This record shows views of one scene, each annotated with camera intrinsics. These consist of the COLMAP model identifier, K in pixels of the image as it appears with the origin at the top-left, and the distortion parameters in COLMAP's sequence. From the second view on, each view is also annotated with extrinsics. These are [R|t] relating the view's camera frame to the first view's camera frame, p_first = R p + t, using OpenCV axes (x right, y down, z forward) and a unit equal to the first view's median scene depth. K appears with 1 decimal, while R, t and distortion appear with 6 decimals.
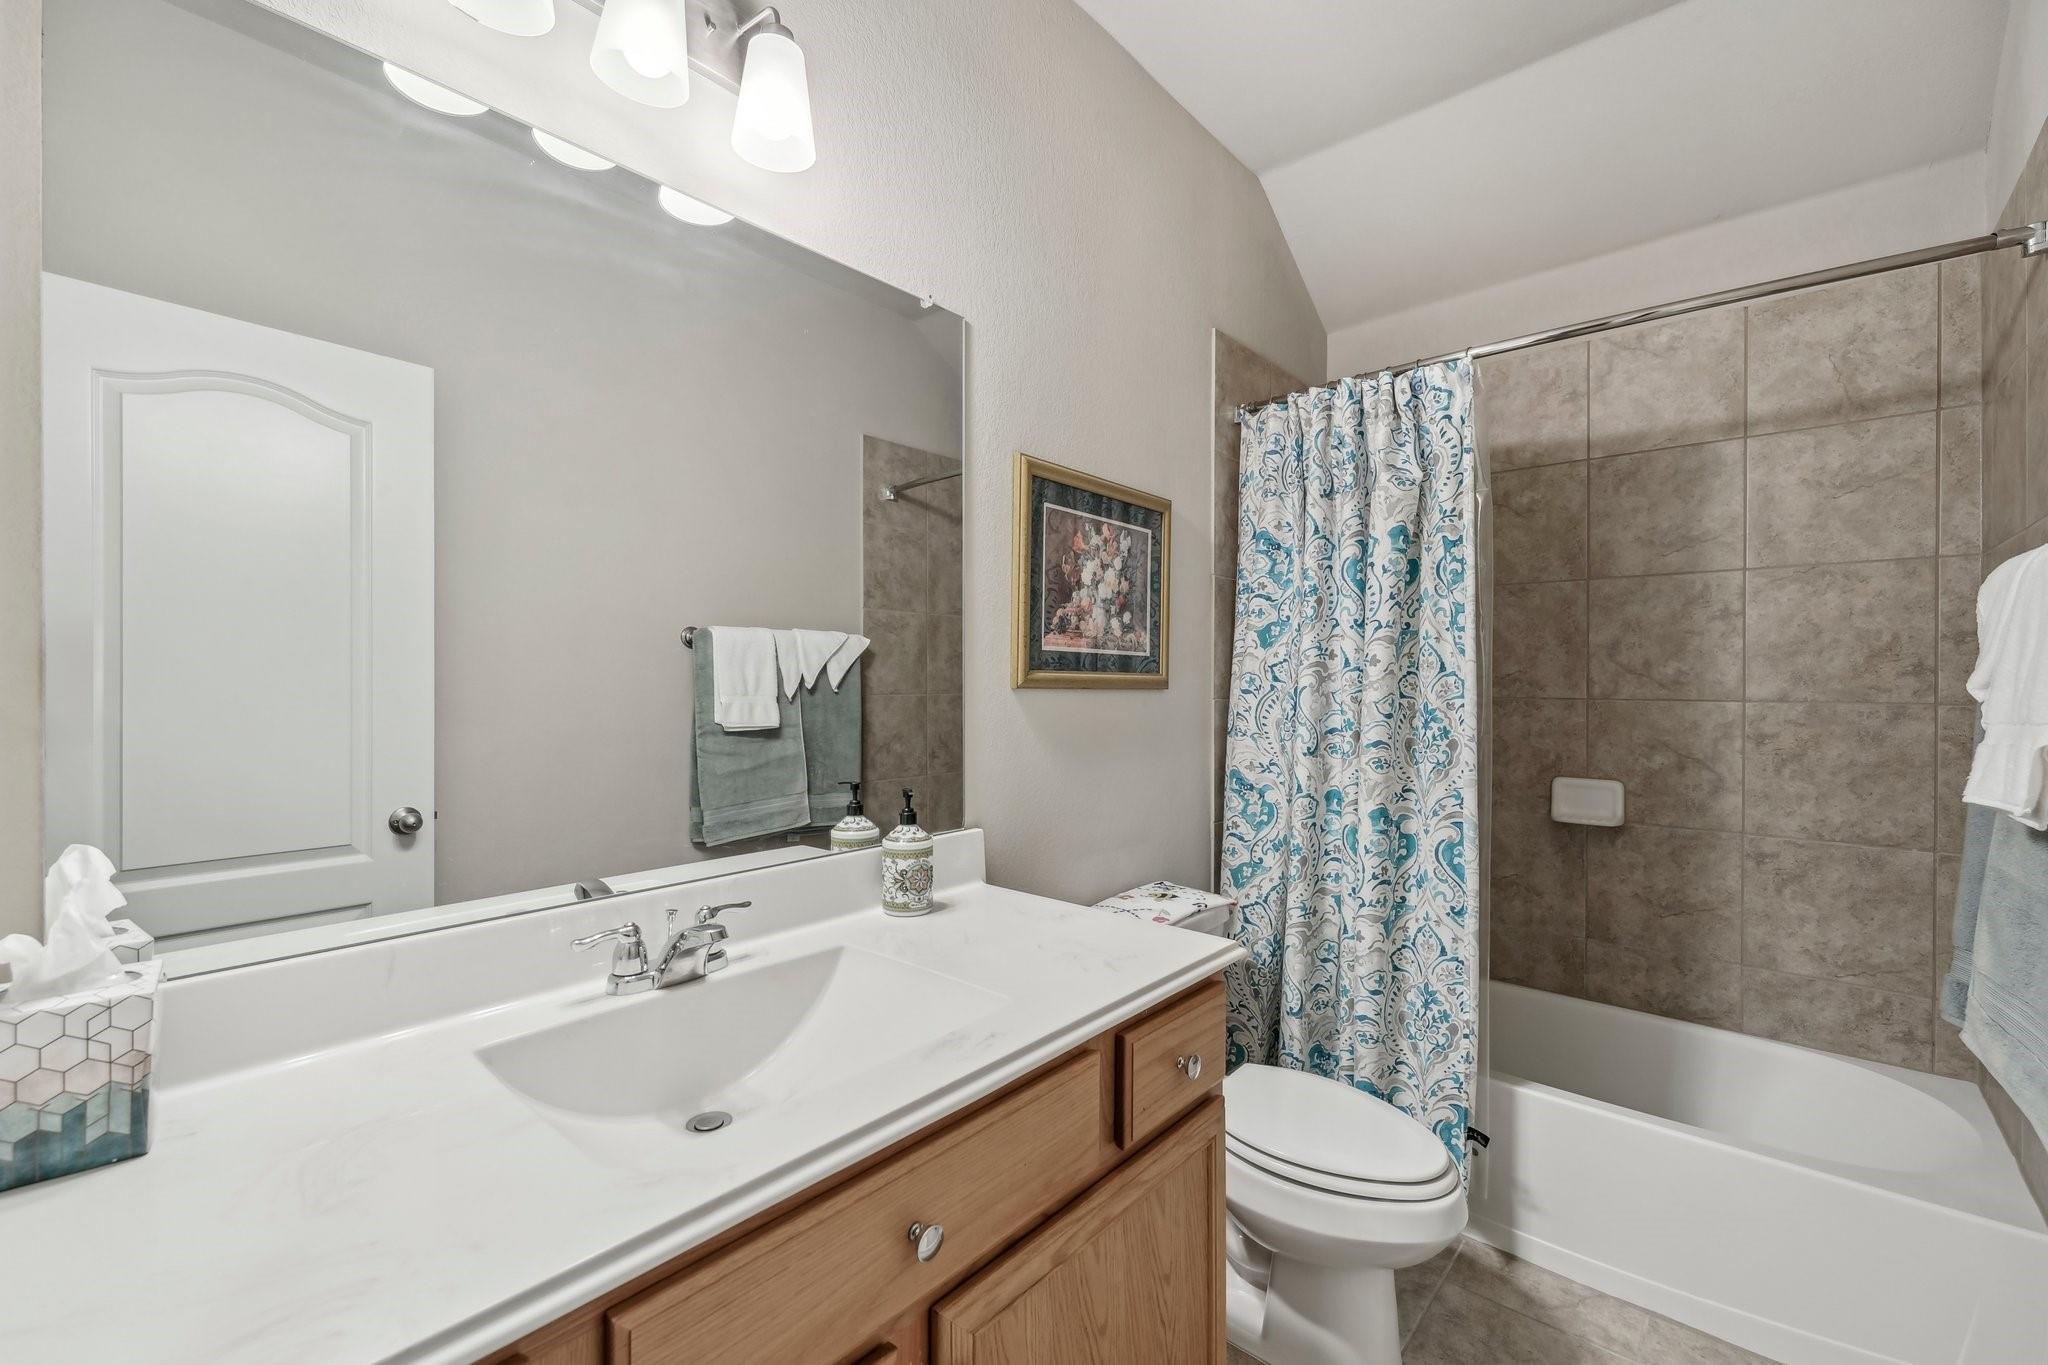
lens RADIAL K [[834.6, 0, 1012.2], [0, 834.6, 676.6], [0, 0, 1]] dist [-0.021792, -0.000221]
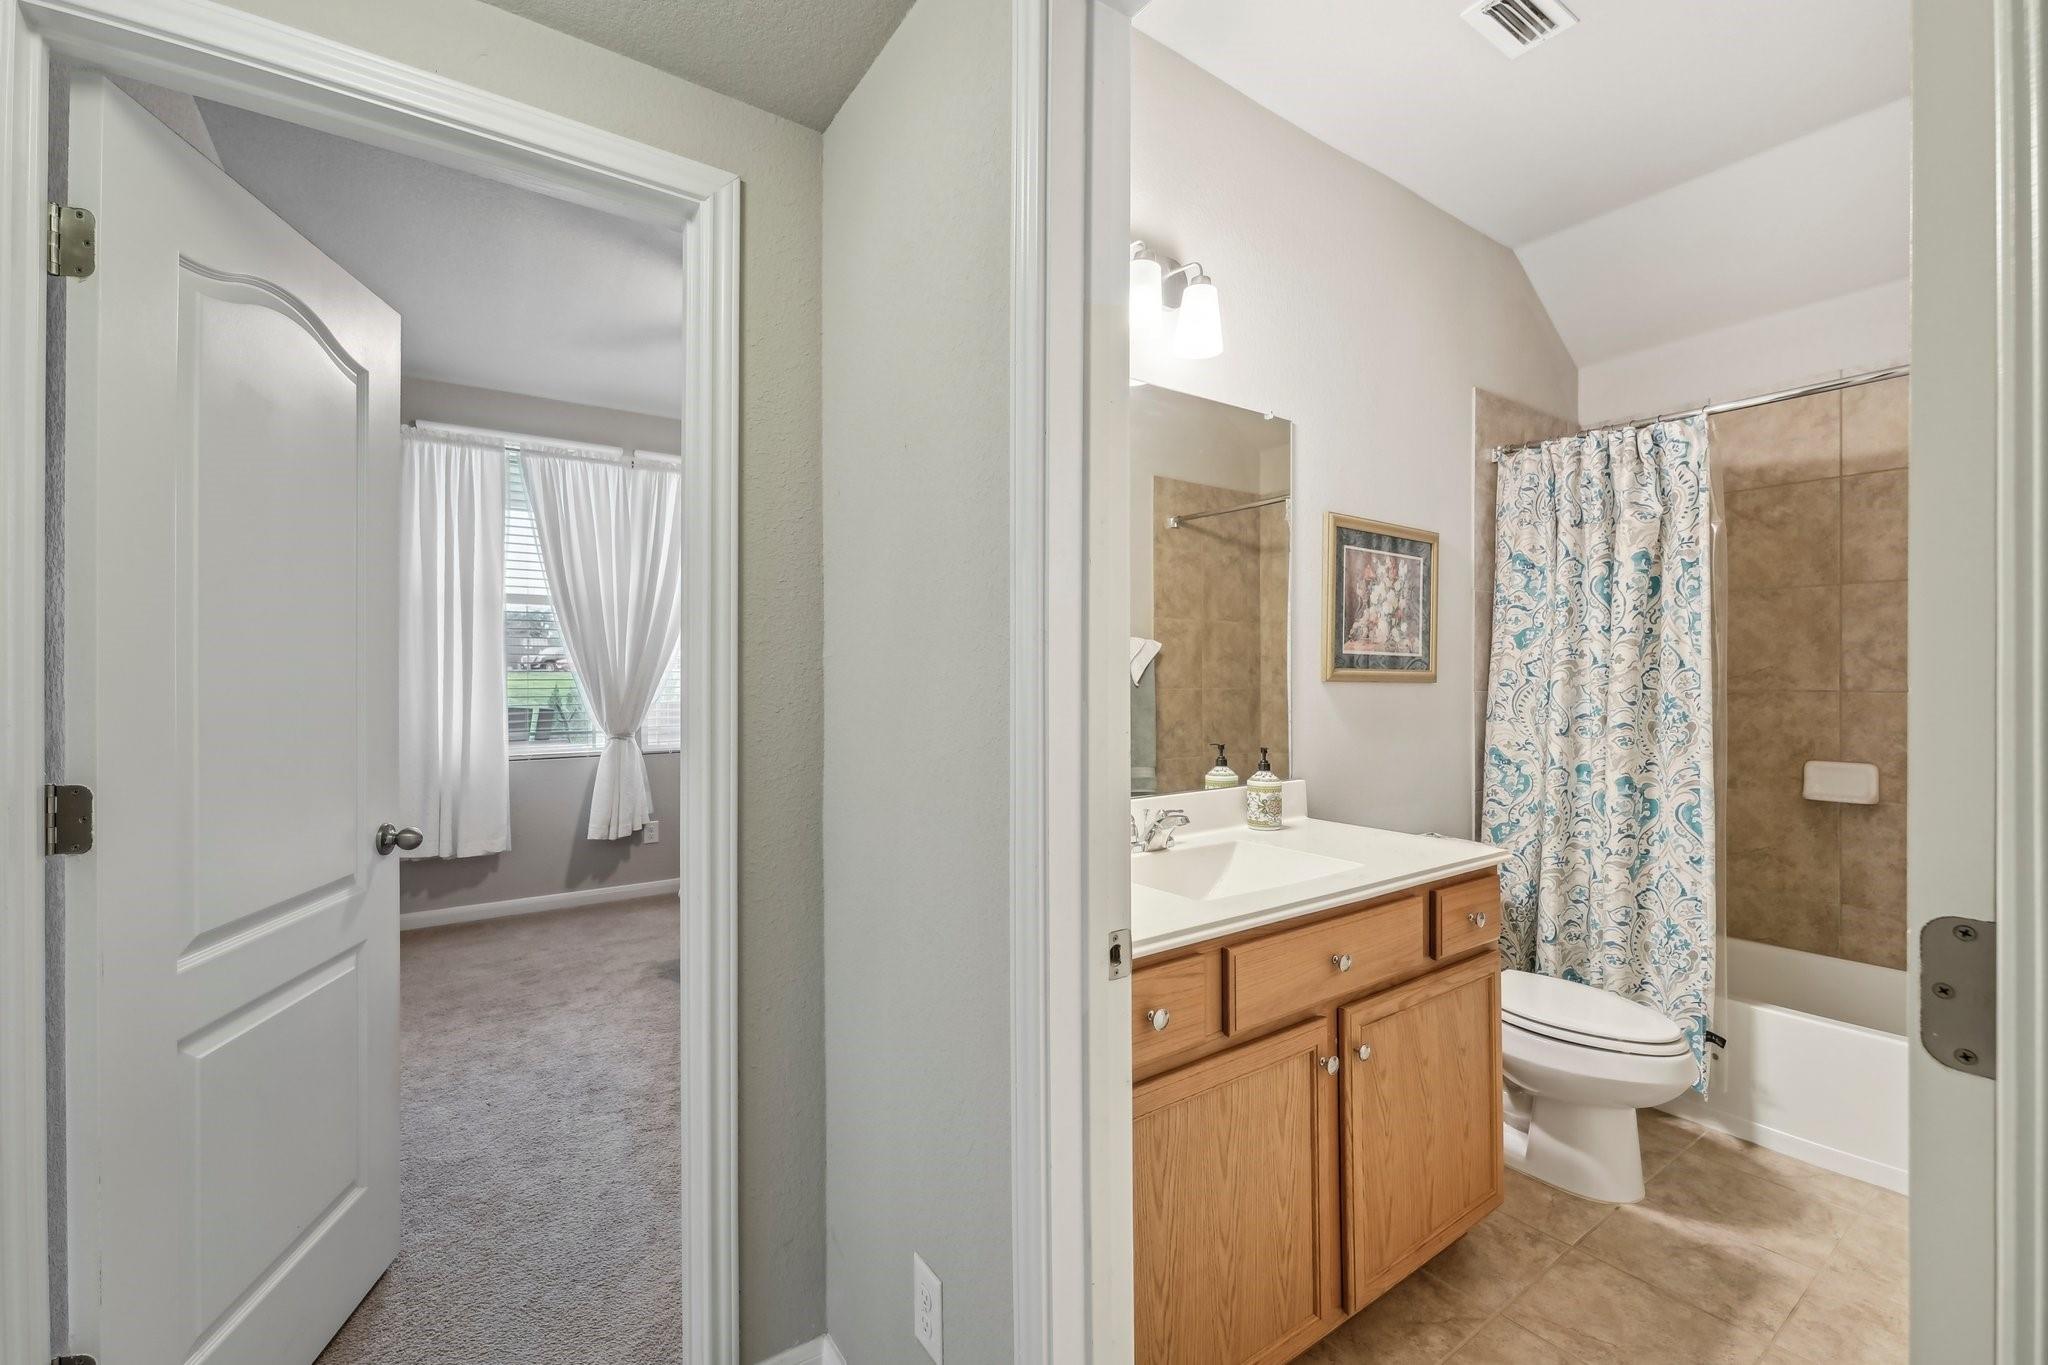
lens RADIAL K [[856.6, 0, 1016.1], [0, 856.6, 673.8], [0, 0, 1]] dist [-0.002937, 0.000177]
pose [[0.974899, -0.003360, -0.222621, -0.153636], [0.003242, 0.999994, -0.000893, 0.001230], [0.222623, 0.000149, 0.974905, -0.430837]]
